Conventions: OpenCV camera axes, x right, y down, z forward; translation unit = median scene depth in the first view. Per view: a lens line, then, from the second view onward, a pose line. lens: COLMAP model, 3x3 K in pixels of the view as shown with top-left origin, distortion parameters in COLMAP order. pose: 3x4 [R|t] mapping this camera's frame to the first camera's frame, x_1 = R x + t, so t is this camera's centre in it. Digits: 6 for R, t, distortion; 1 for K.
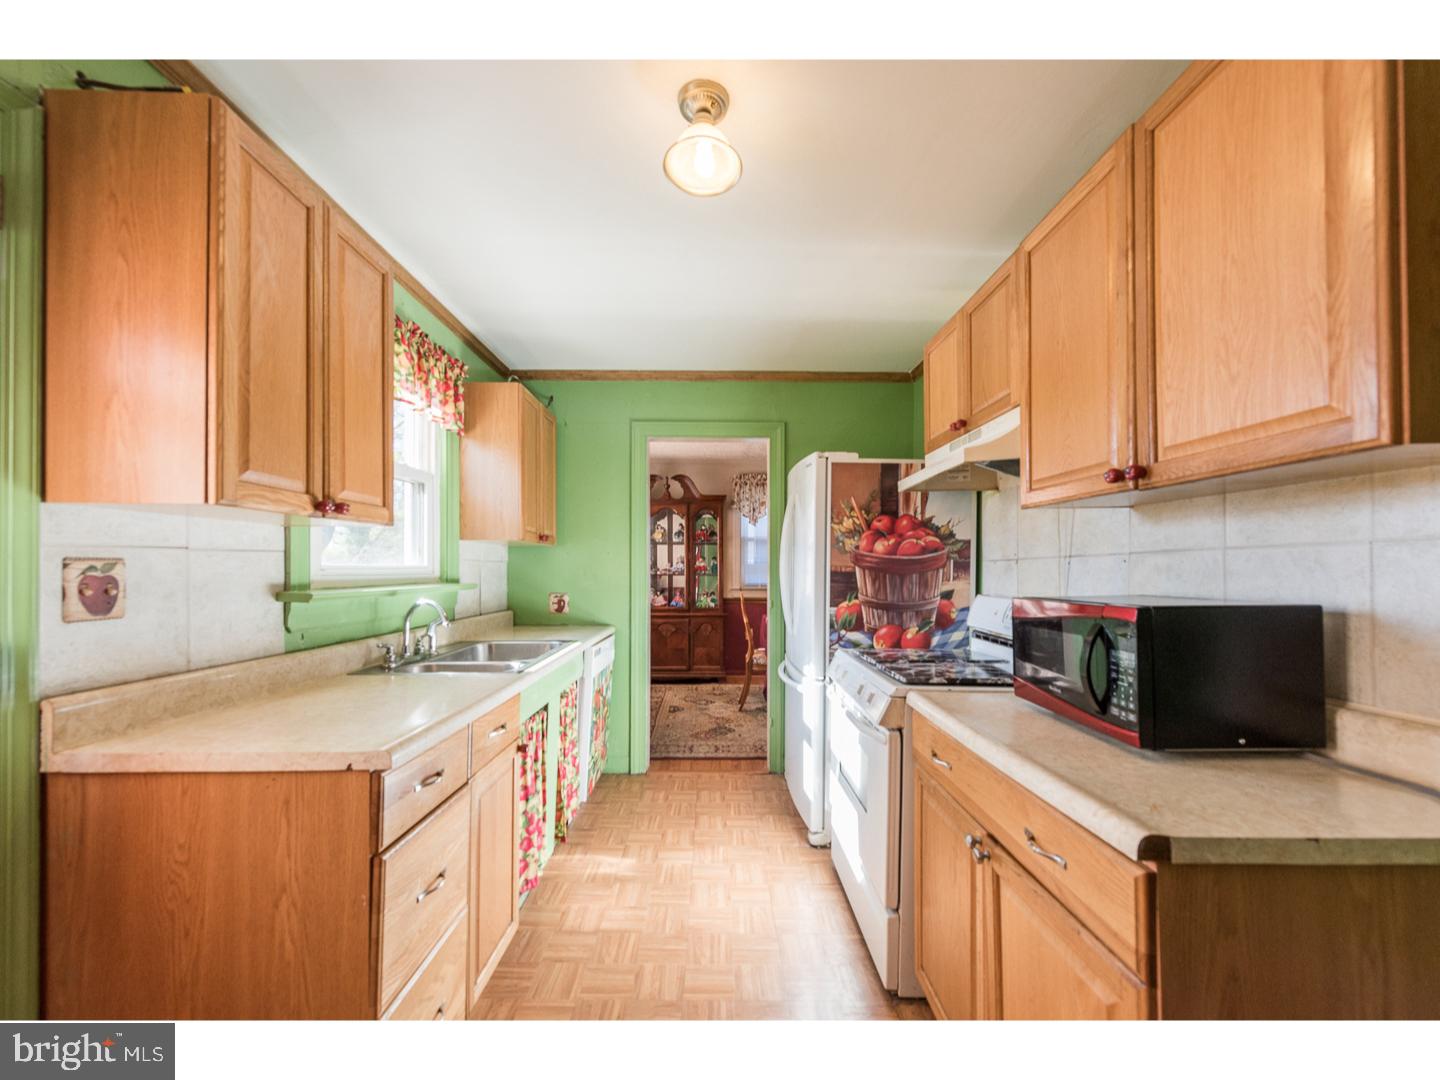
lens RADIAL K [[563.1, 0, 737.6], [0, 563.1, 567.0], [0, 0, 1]] dist [0.011350, -0.003693]
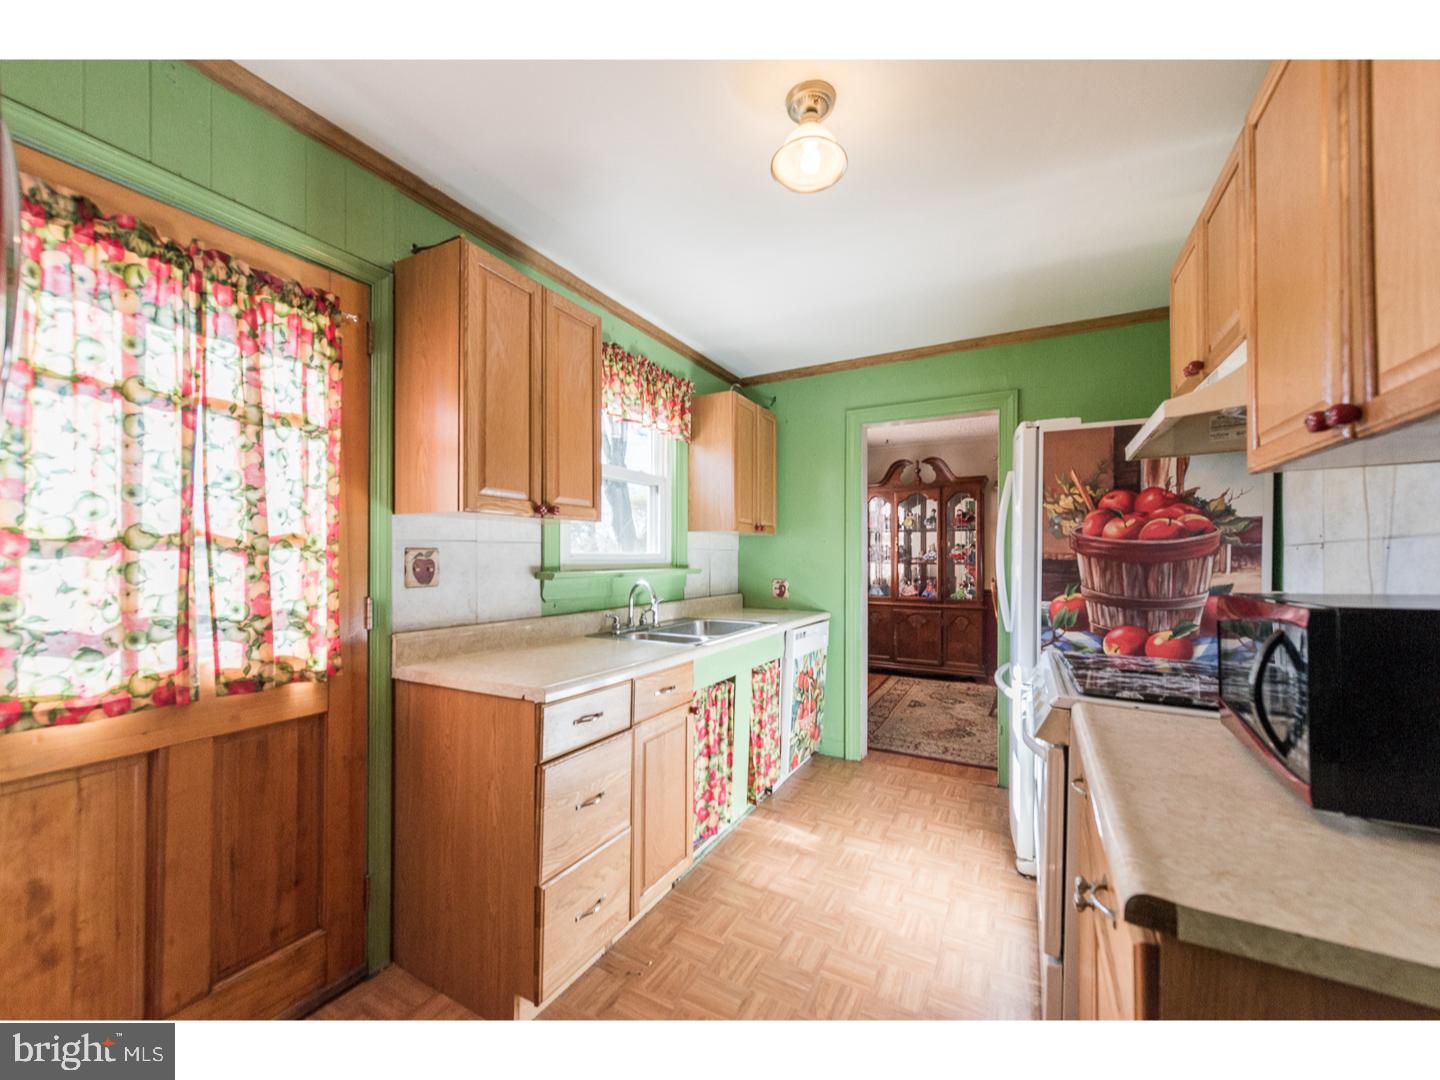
lens RADIAL K [[563.1, 0, 721.6], [0, 563.1, 556.2], [0, 0, 1]] dist [0.011350, -0.003693]
pose [[0.874592, 0.000632, -0.484859, 0.197068], [-0.000086, 0.999999, 0.001150, 0.002805], [0.484860, -0.000964, 0.874591, 0.012668]]
